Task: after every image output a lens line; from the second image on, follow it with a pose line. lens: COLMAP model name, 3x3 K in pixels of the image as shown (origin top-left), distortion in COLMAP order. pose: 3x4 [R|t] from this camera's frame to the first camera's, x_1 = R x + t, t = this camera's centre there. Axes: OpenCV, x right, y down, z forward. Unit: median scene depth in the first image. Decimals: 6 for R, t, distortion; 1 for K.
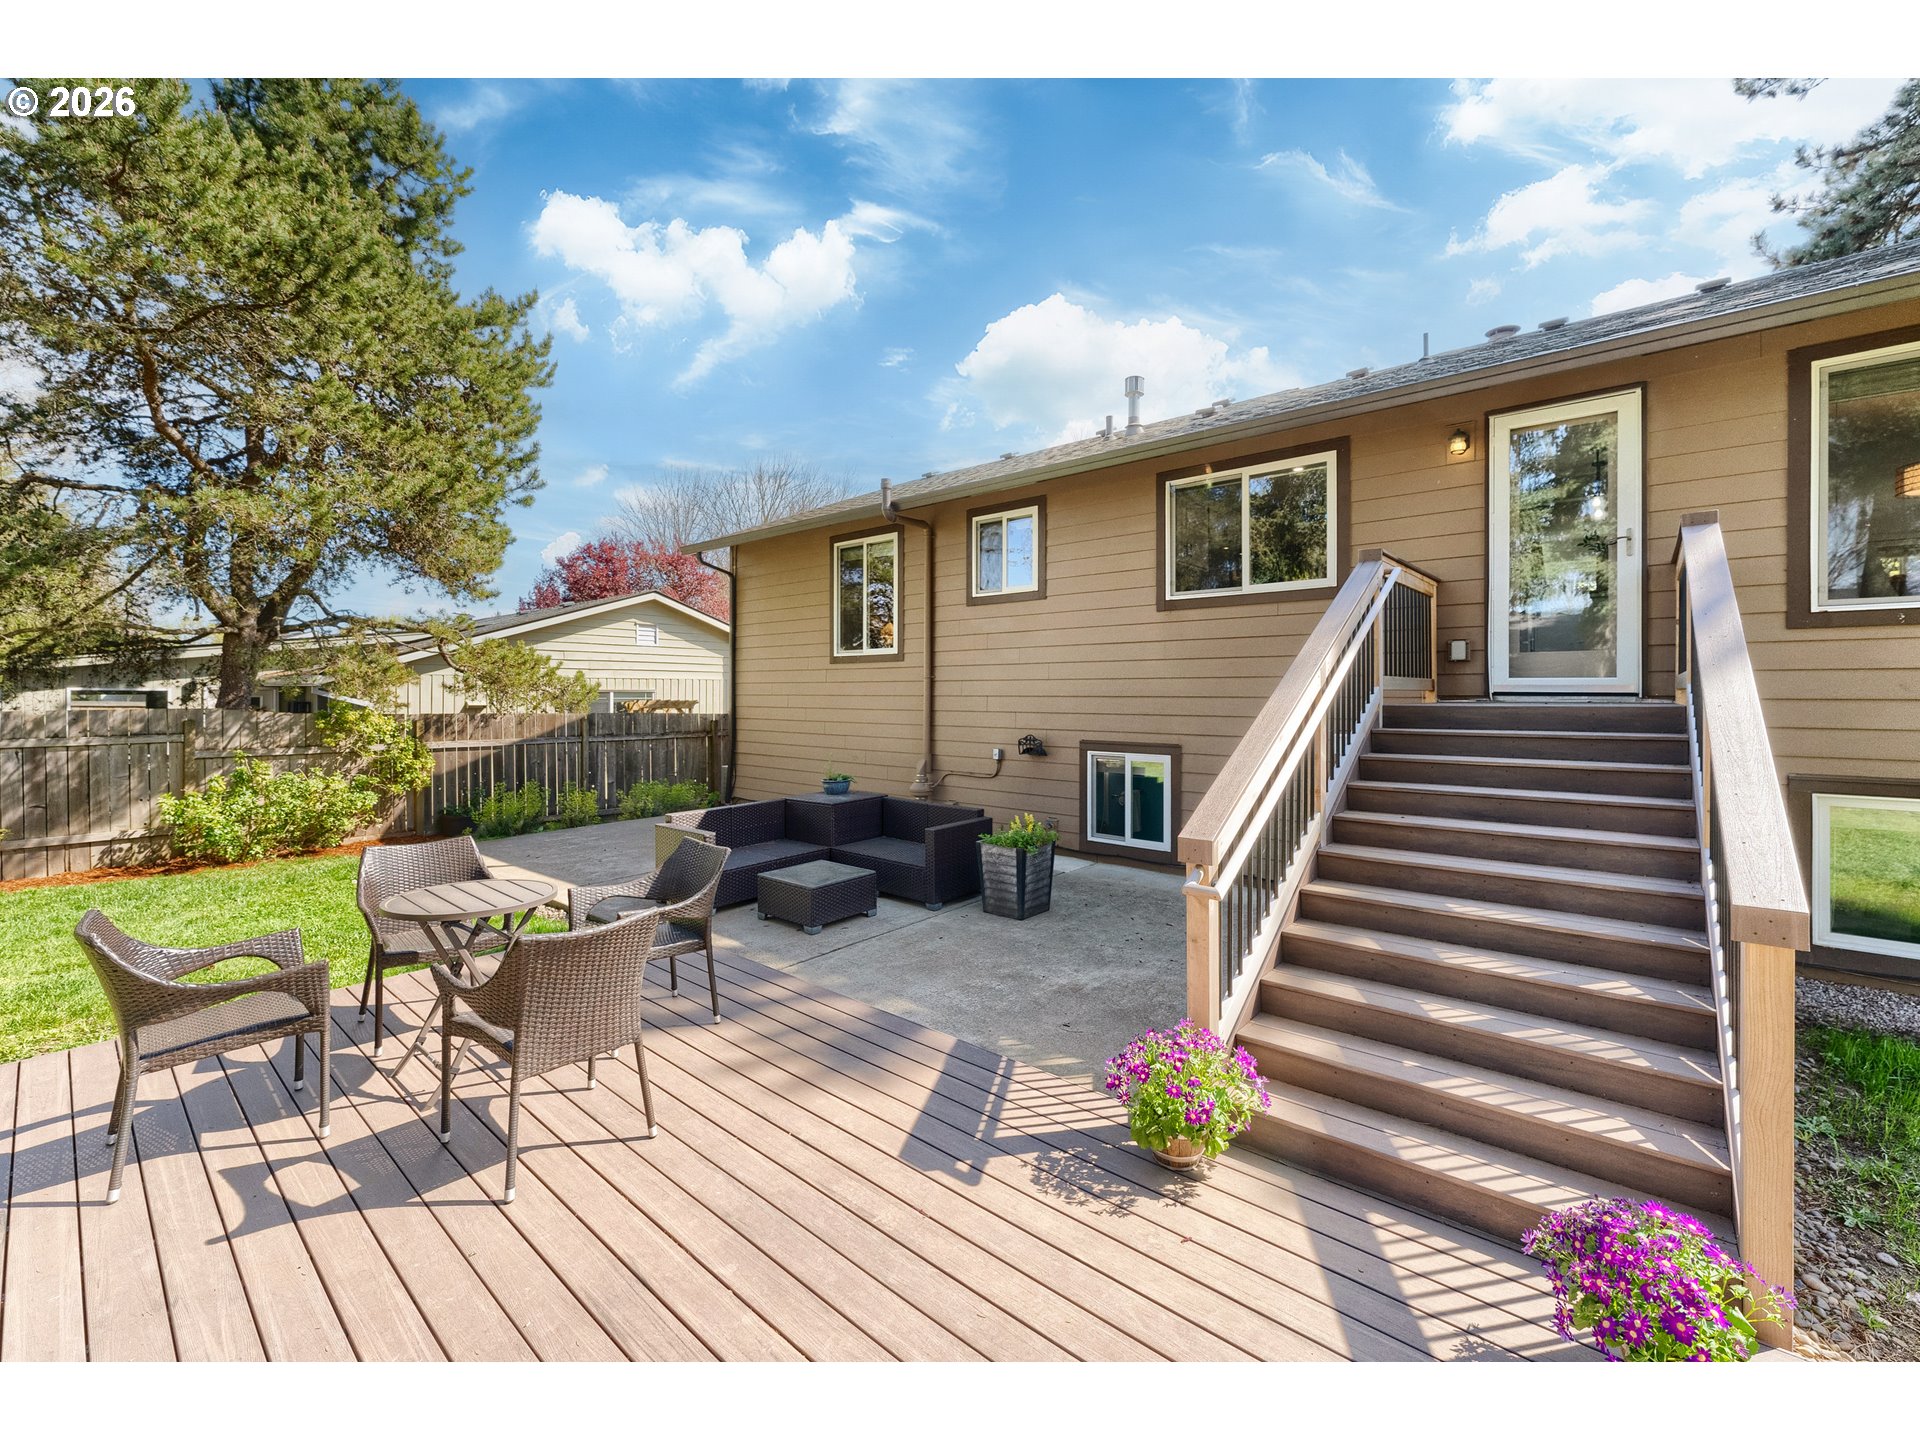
lens RADIAL K [[777.7, 0, 961.5], [0, 777.7, 702.5], [0, 0, 1]] dist [0.000380, -0.000198]
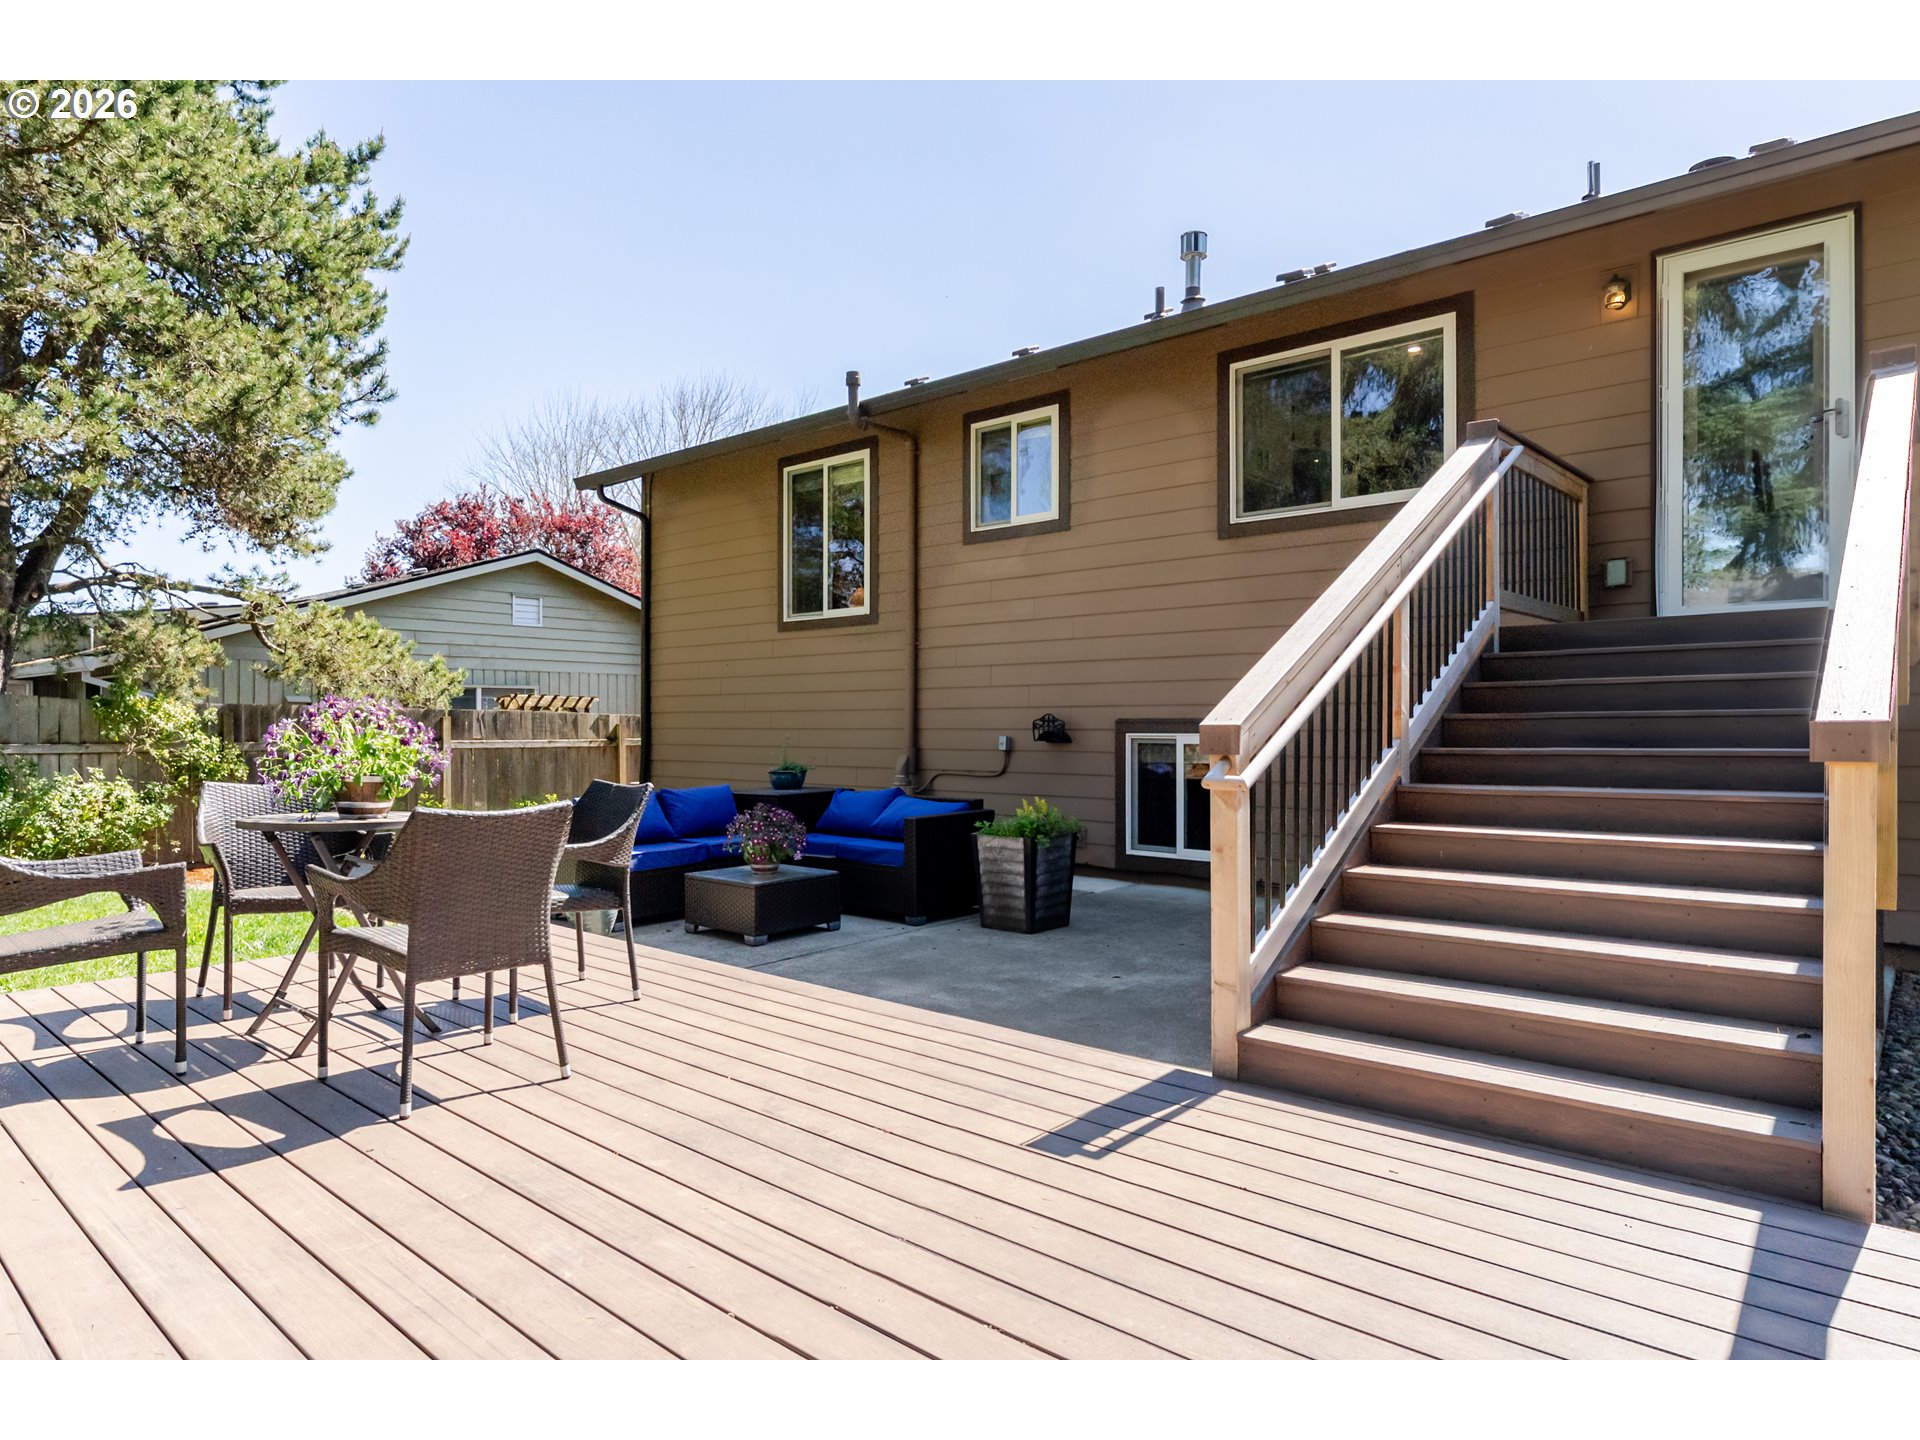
lens RADIAL K [[1122.5, 0, 933.0], [0, 1122.5, 728.0], [0, 0, 1]] dist [0.001646, 0.002758]
pose [[0.999524, -0.000715, -0.030845, 0.011314], [0.000450, 0.999963, -0.008618, 0.062260], [0.030850, 0.008600, 0.999487, -0.065742]]
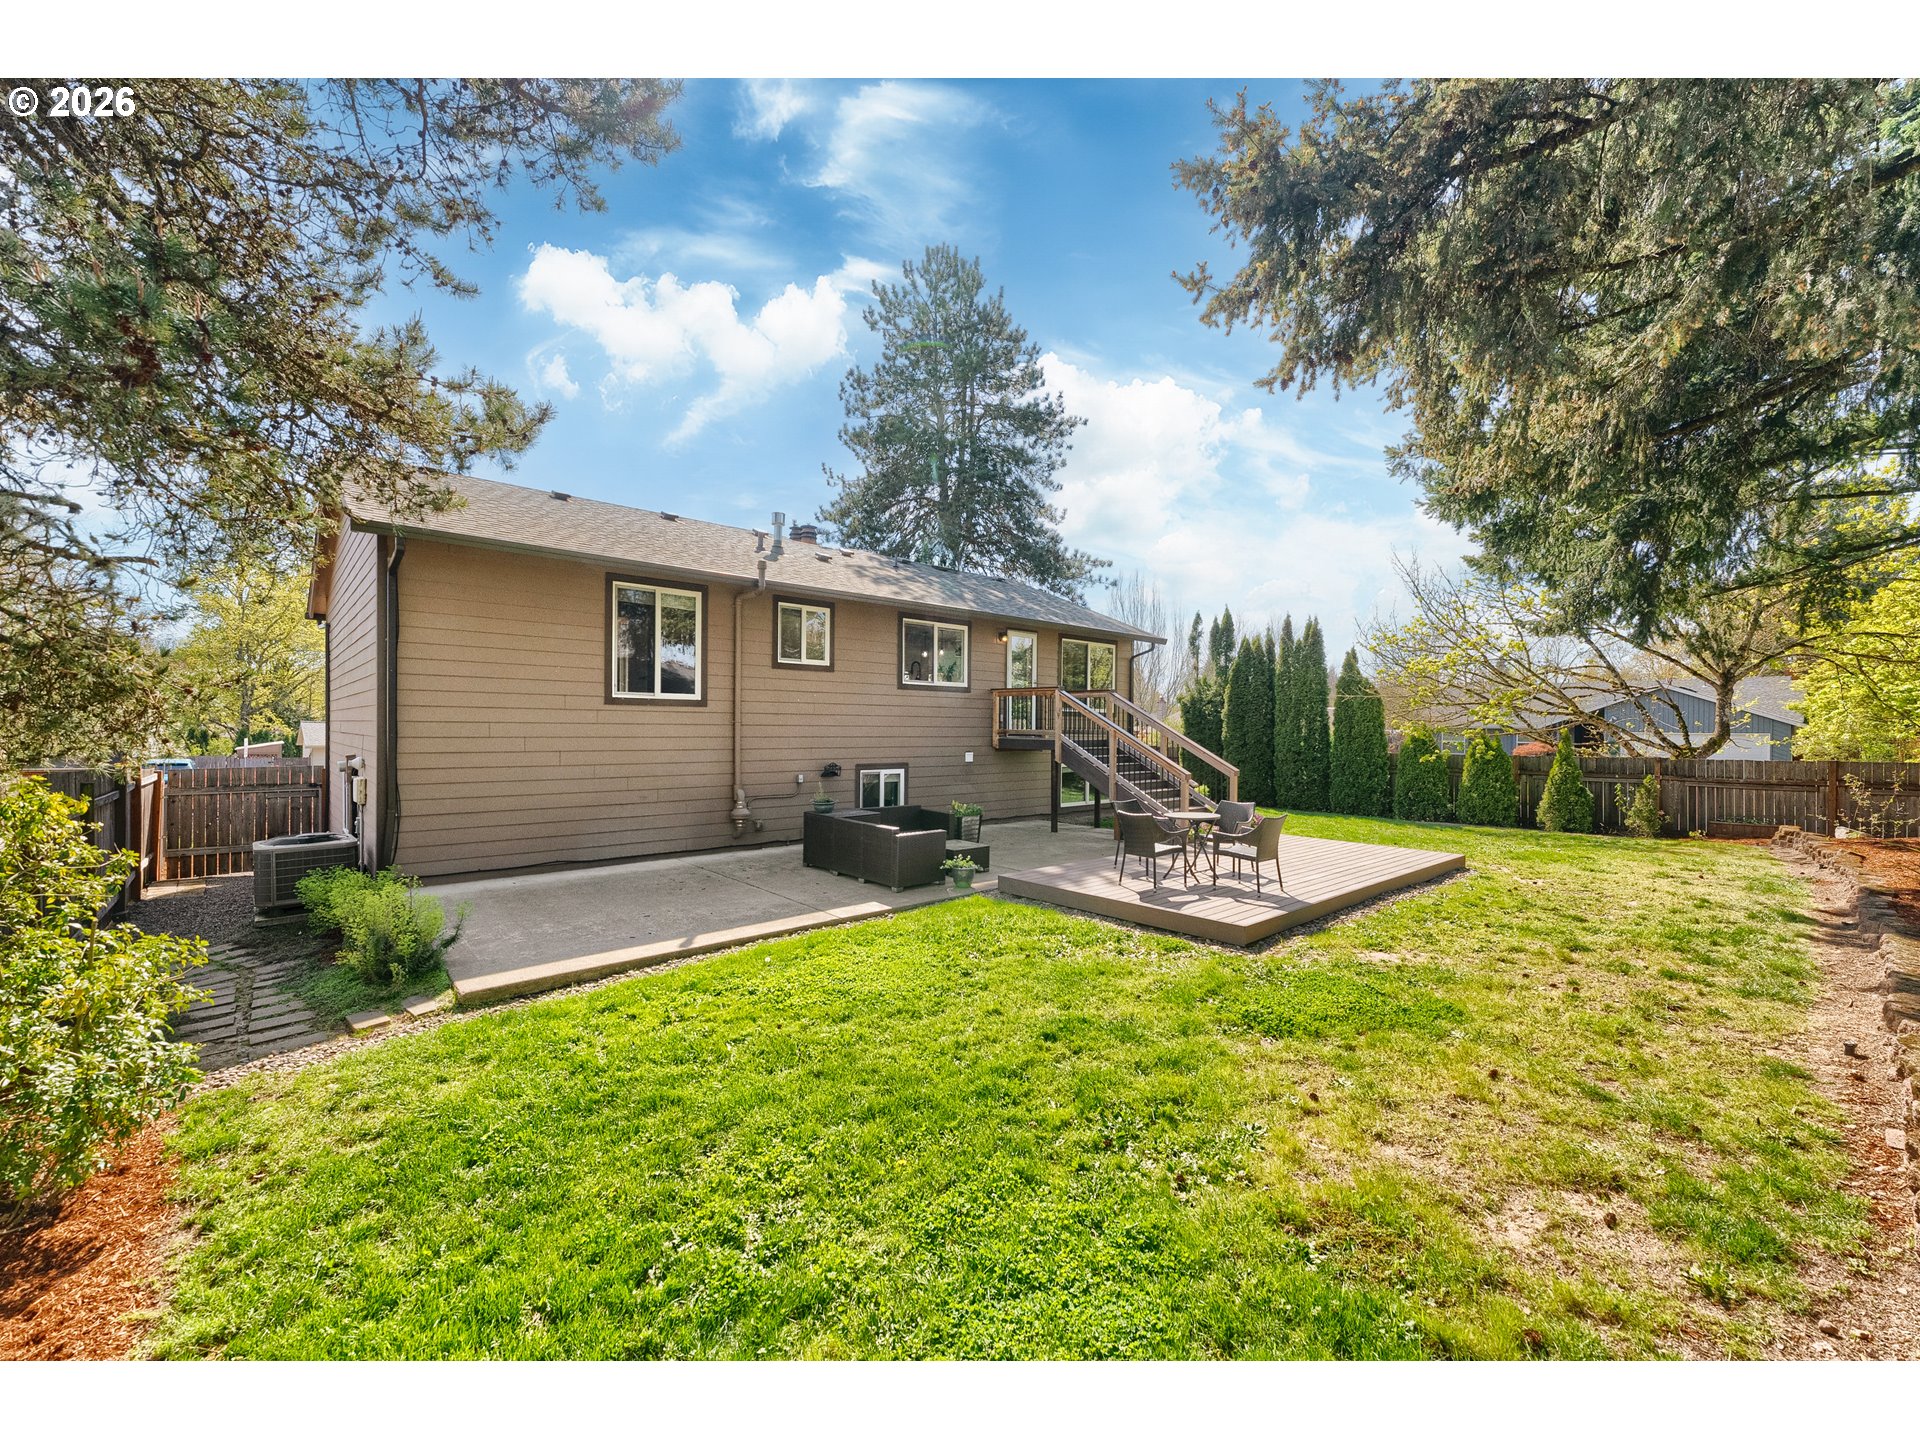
lens RADIAL K [[789.4, 0, 950.8], [0, 789.4, 706.7], [0, 0, 1]] dist [-0.000245, 0.000055]
pose [[0.141184, 0.021123, 0.989758, -1.341794], [-0.000680, 0.999774, -0.021240, -0.033056], [-0.989983, 0.002326, 0.141166, 0.546746]]
